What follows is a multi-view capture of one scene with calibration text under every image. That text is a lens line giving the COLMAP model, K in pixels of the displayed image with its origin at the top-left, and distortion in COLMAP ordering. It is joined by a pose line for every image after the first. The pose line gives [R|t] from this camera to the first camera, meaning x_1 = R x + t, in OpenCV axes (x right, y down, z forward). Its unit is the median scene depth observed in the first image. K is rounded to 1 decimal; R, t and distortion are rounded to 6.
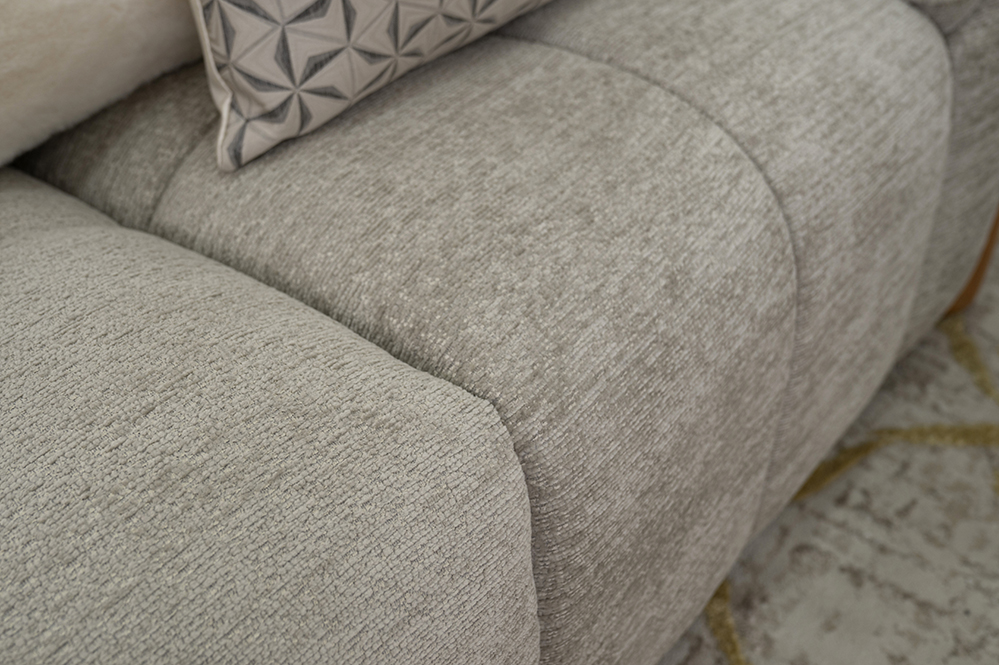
lens RADIAL K [[1111.8, 0, 436.3], [0, 1111.8, 332.3], [0, 0, 1]] dist [0.006229, 0.036077]
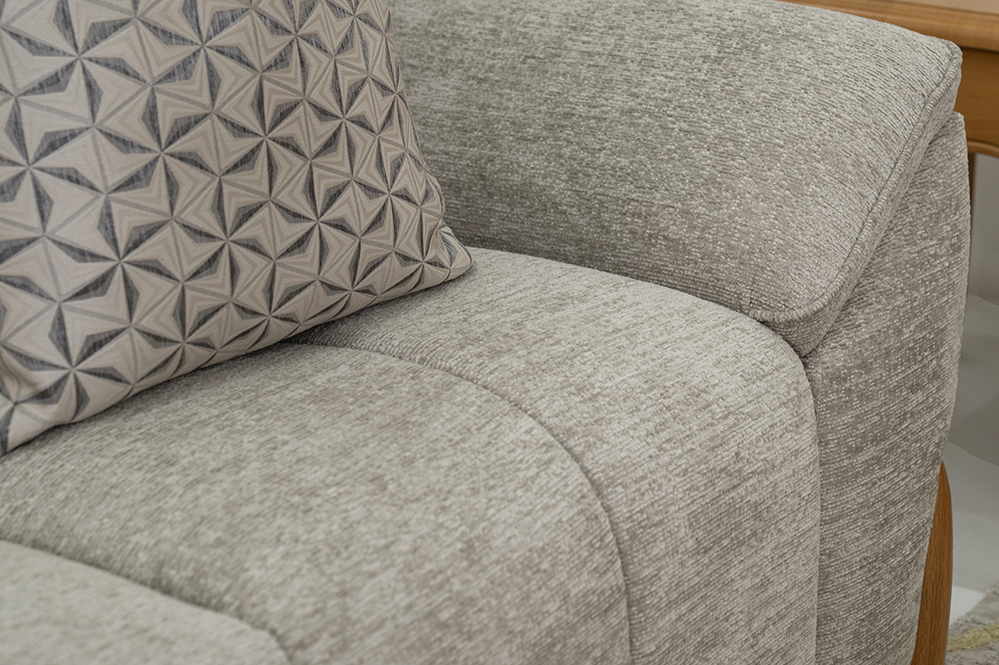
lens RADIAL K [[1422.6, 0, 499.8], [0, 1422.6, 354.0], [0, 0, 1]] dist [0.020862, 0.467118]
pose [[0.985206, -0.011985, 0.170953, 0.024643], [0.059615, 0.959217, -0.276314, 0.128000], [-0.160669, 0.282417, 0.945741, -0.215334]]
